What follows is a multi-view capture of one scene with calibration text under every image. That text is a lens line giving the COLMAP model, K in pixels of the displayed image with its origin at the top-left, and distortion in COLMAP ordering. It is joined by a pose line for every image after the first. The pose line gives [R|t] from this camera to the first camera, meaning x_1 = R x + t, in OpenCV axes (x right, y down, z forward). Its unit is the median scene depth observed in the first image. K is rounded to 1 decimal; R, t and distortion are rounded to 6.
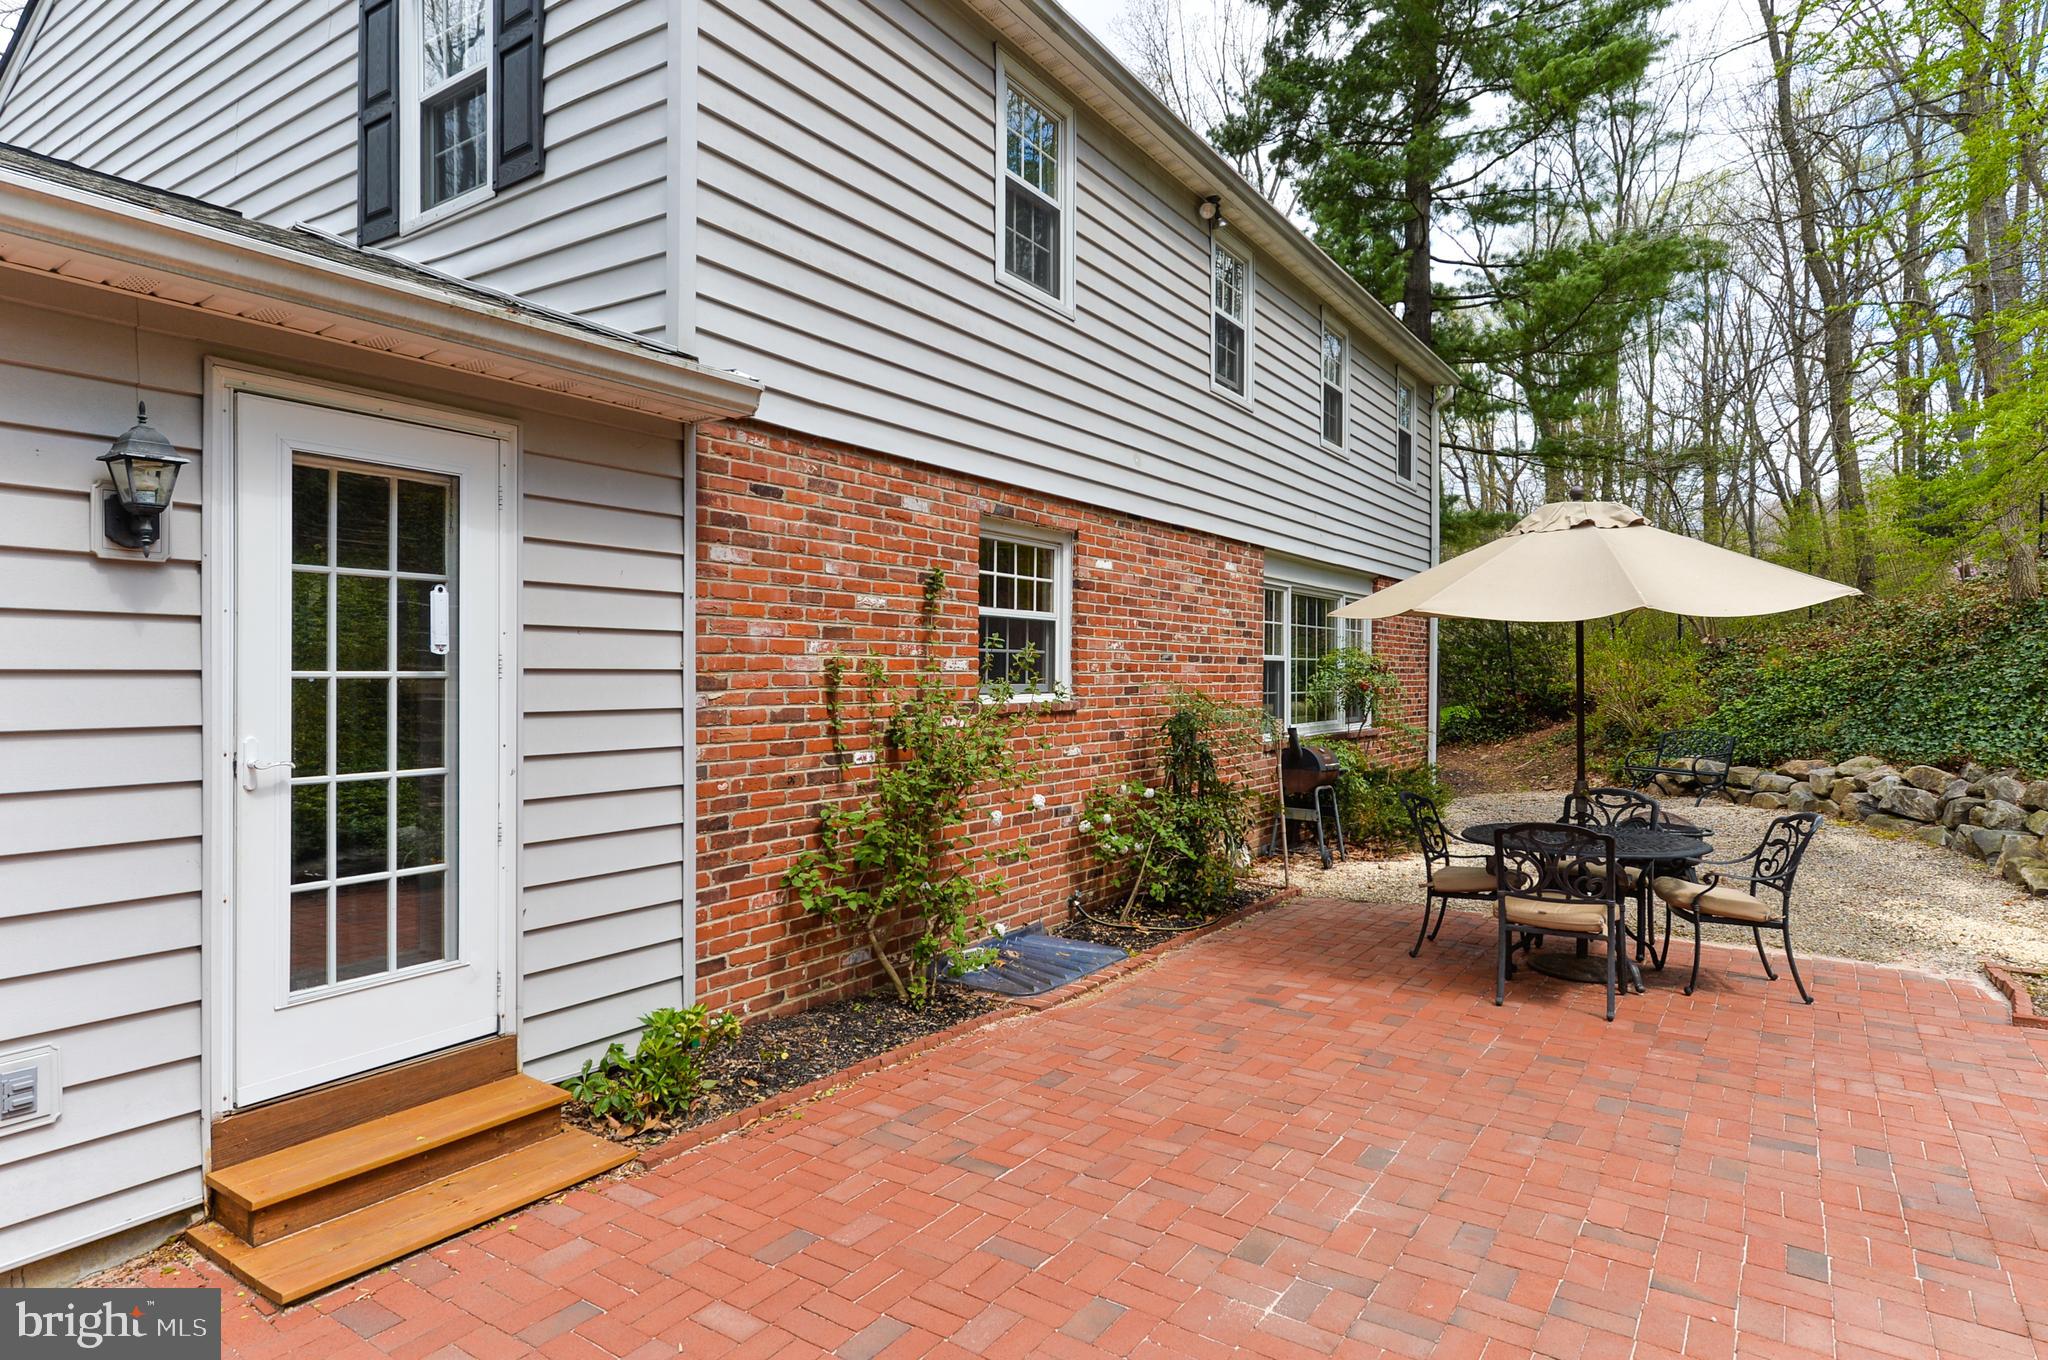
lens RADIAL K [[1126.7, 0, 1024.0], [0, 1126.7, 680.0], [0, 0, 1]] dist [-0.001437, -0.000193]
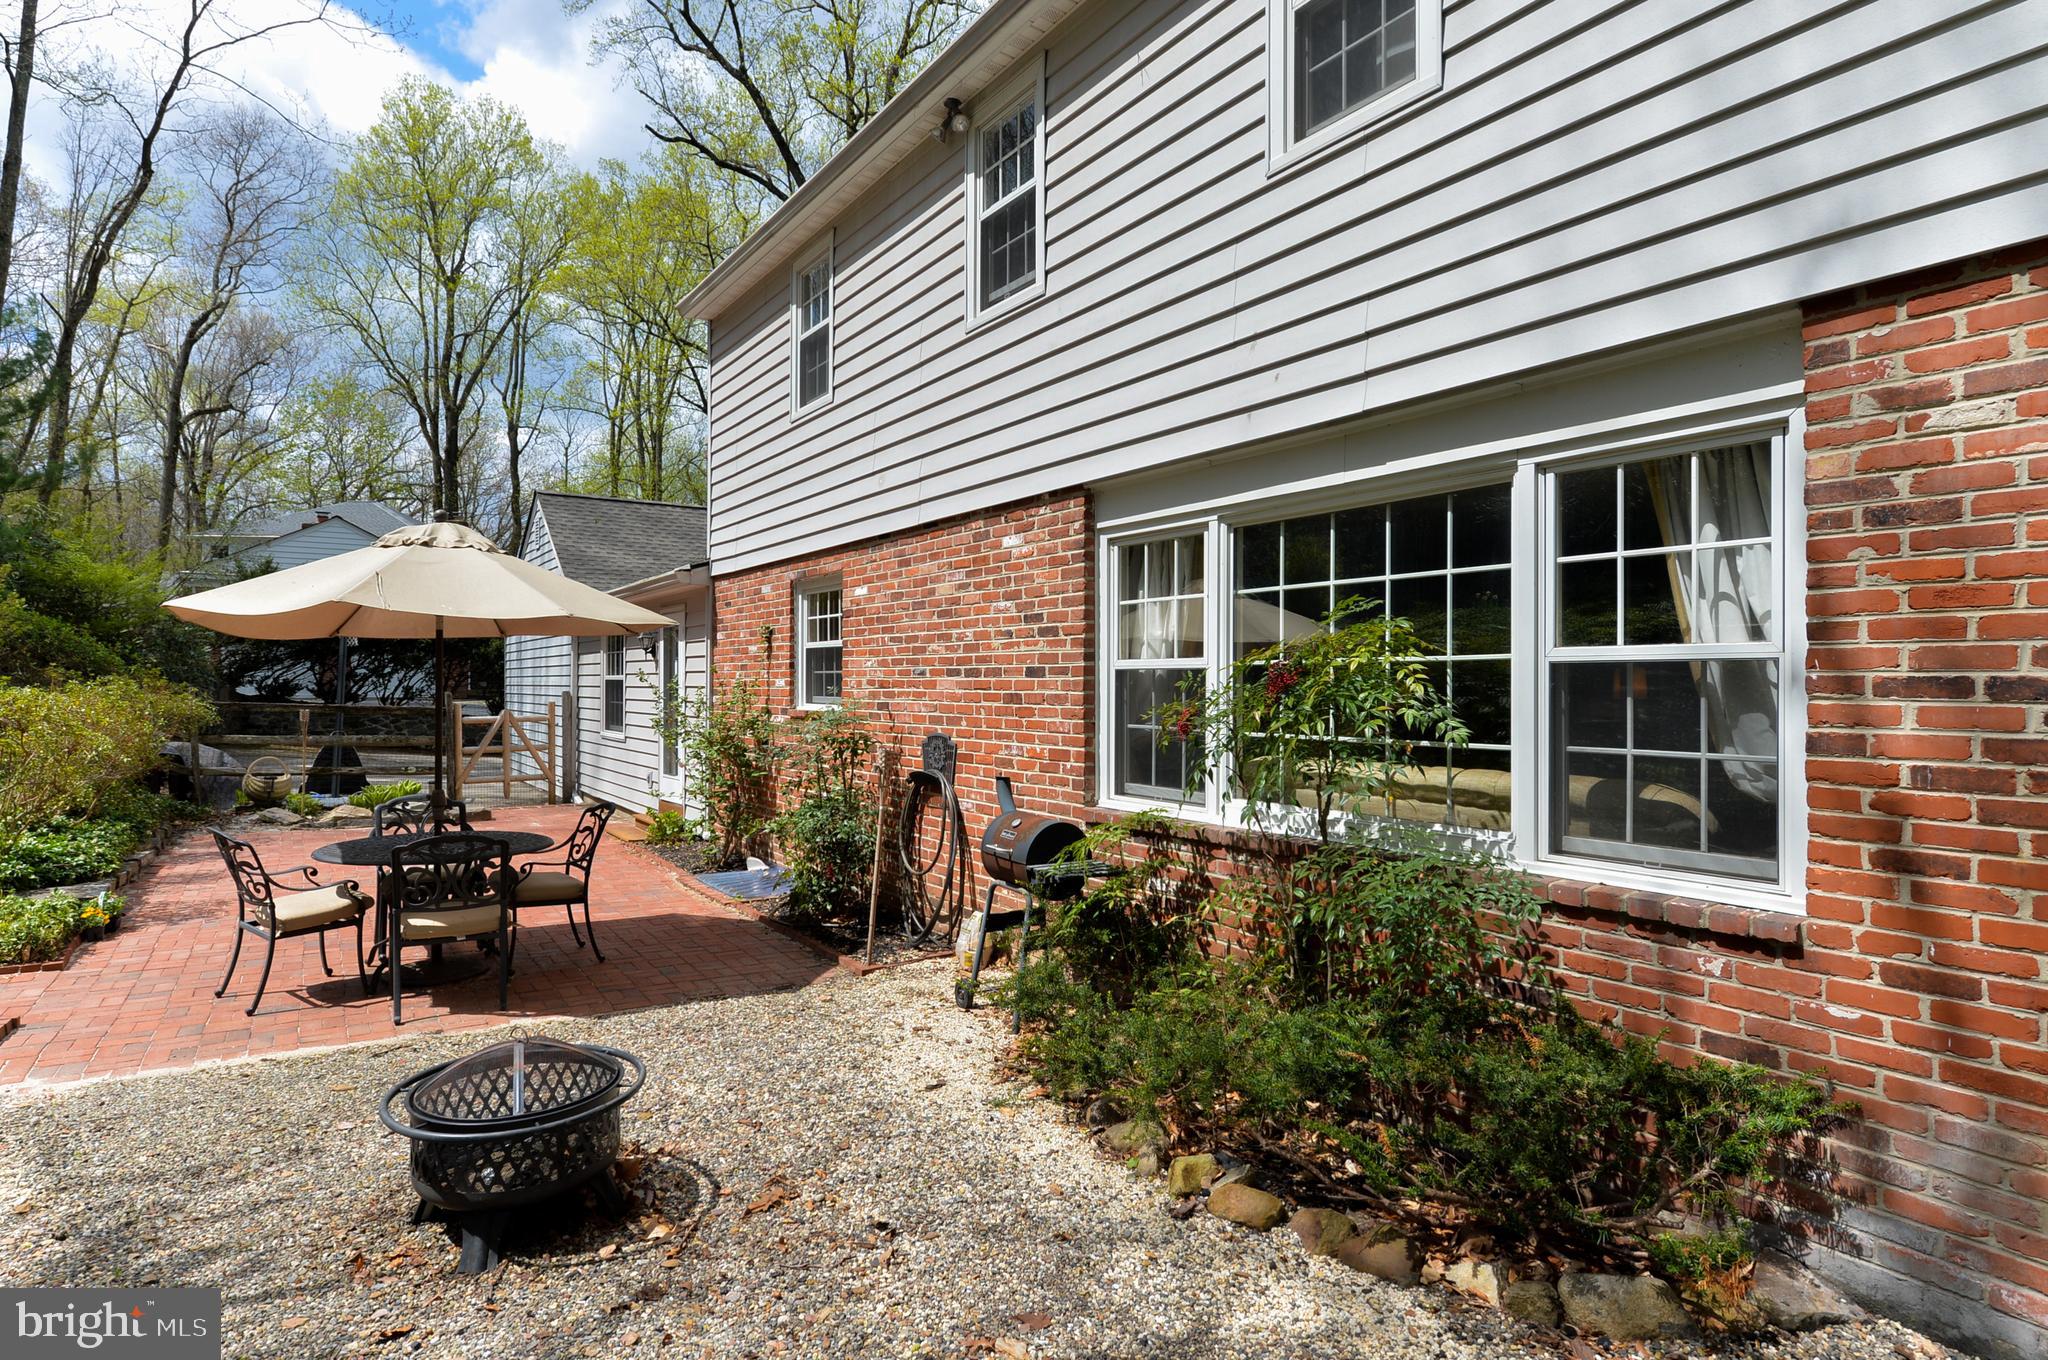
lens RADIAL K [[1126.7, 0, 1024.0], [0, 1126.7, 680.0], [0, 0, 1]] dist [-0.001437, -0.000193]
pose [[-0.395145, 0.000883, -0.918618, 0.915049], [-0.001717, 0.999997, 0.001700, -0.015234], [0.918617, 0.002250, -0.395143, 1.411980]]
